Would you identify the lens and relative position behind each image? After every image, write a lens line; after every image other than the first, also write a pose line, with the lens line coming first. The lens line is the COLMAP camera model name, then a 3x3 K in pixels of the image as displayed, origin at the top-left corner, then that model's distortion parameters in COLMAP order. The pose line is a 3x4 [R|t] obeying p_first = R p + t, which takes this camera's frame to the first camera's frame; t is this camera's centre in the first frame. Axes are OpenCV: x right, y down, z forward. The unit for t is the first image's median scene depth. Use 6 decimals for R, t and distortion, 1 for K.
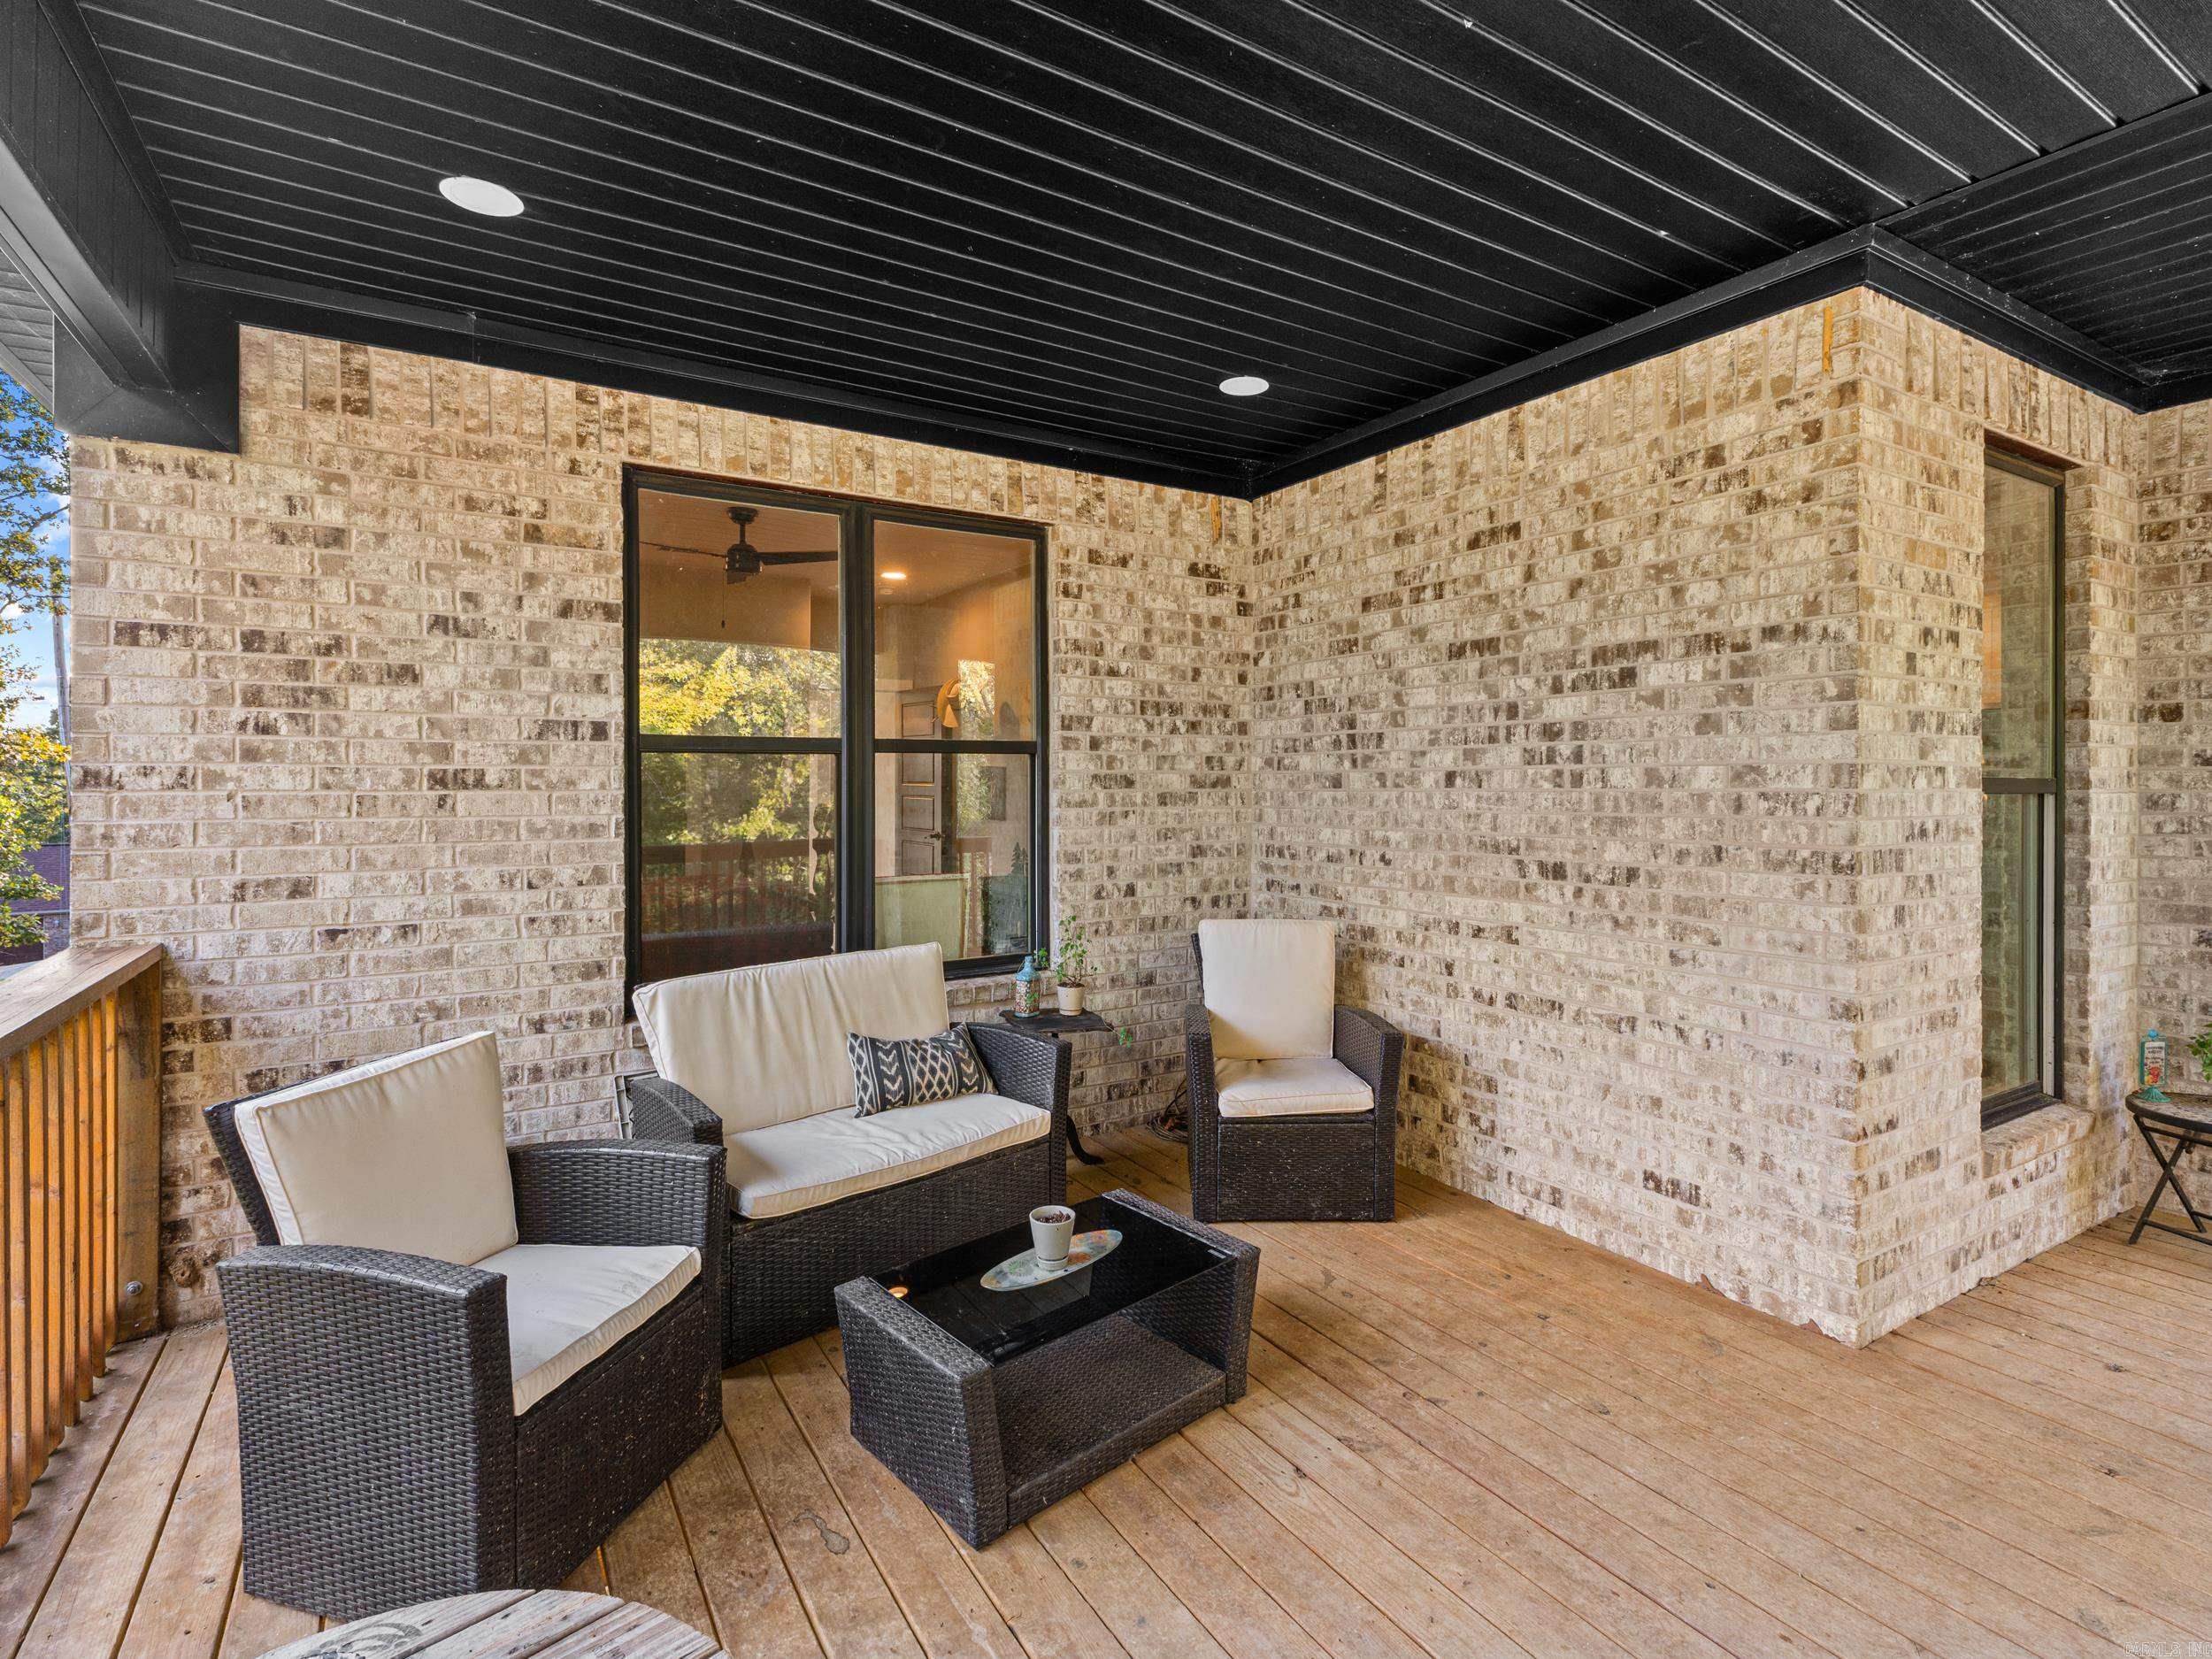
lens RADIAL K [[1058.6, 0, 1113.0], [0, 1058.6, 787.4], [0, 0, 1]] dist [0.000743, 0.000201]
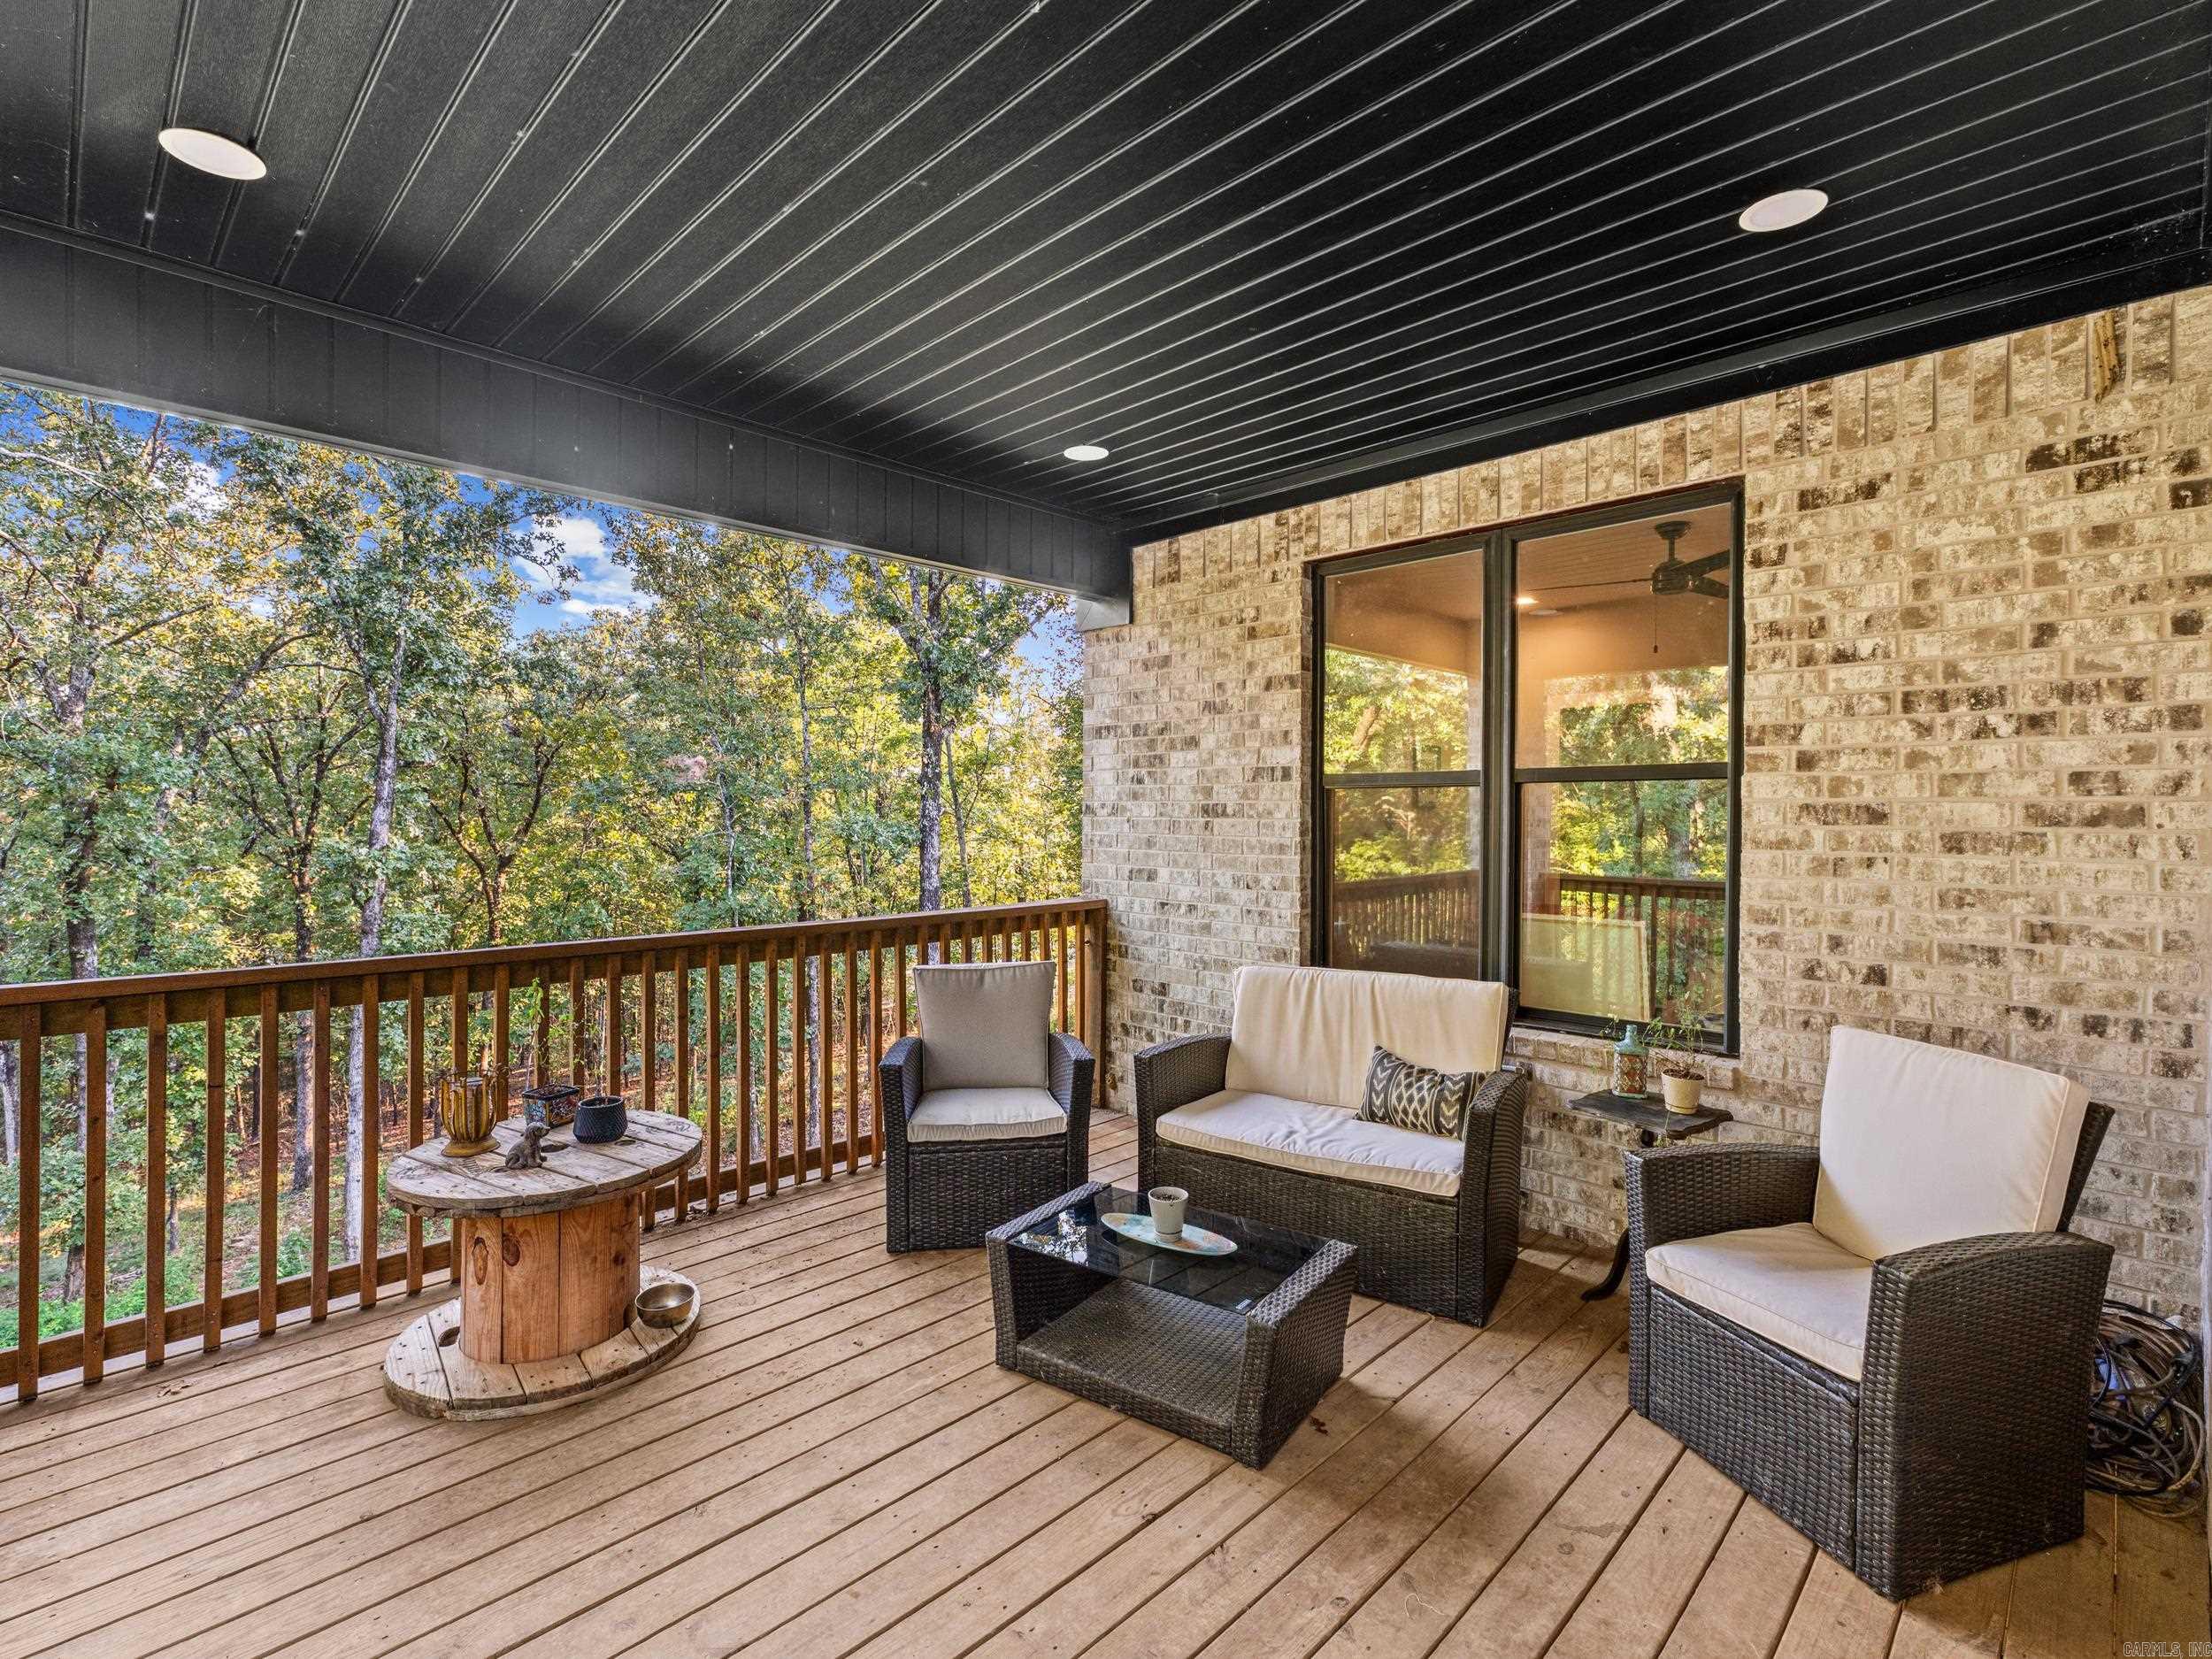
lens RADIAL K [[1050.1, 0, 1113.1], [0, 1050.1, 834.9], [0, 0, 1]] dist [0.002123, 0.000424]
pose [[0.234283, 0.022799, -0.971901, 0.567967], [-0.009183, 0.999732, 0.021239, -0.002427], [0.972125, 0.003949, 0.234429, 0.379112]]
